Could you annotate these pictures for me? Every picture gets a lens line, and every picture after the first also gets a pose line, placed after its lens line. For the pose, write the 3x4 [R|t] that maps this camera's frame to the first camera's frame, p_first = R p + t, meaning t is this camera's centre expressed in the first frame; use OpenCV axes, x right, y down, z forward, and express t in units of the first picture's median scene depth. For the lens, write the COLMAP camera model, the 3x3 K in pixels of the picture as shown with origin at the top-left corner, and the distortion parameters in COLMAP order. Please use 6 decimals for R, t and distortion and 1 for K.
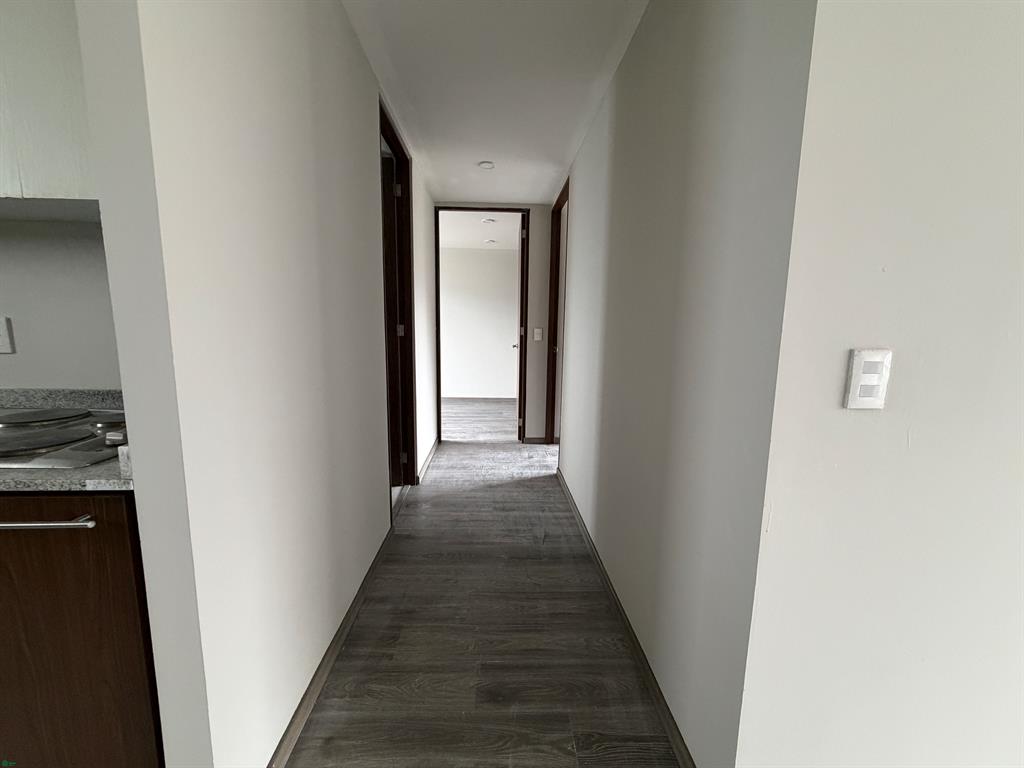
lens RADIAL K [[409.2, 0, 512.0], [0, 409.2, 384.0], [0, 0, 1]] dist [0.002004, 0.000359]
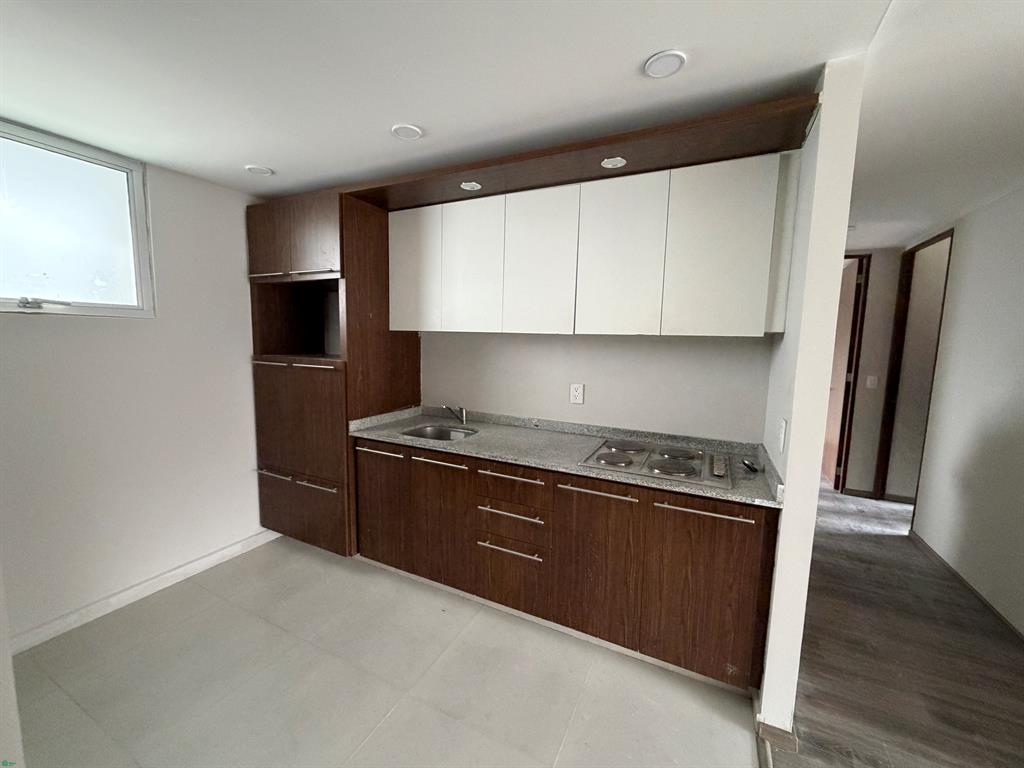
lens RADIAL K [[409.2, 0, 512.0], [0, 409.2, 384.0], [0, 0, 1]] dist [0.002004, 0.000359]
pose [[0.873850, 0.057089, -0.482832, -0.260472], [-0.076856, 0.996816, -0.021235, -0.041421], [0.480082, 0.055665, 0.875456, -0.296384]]
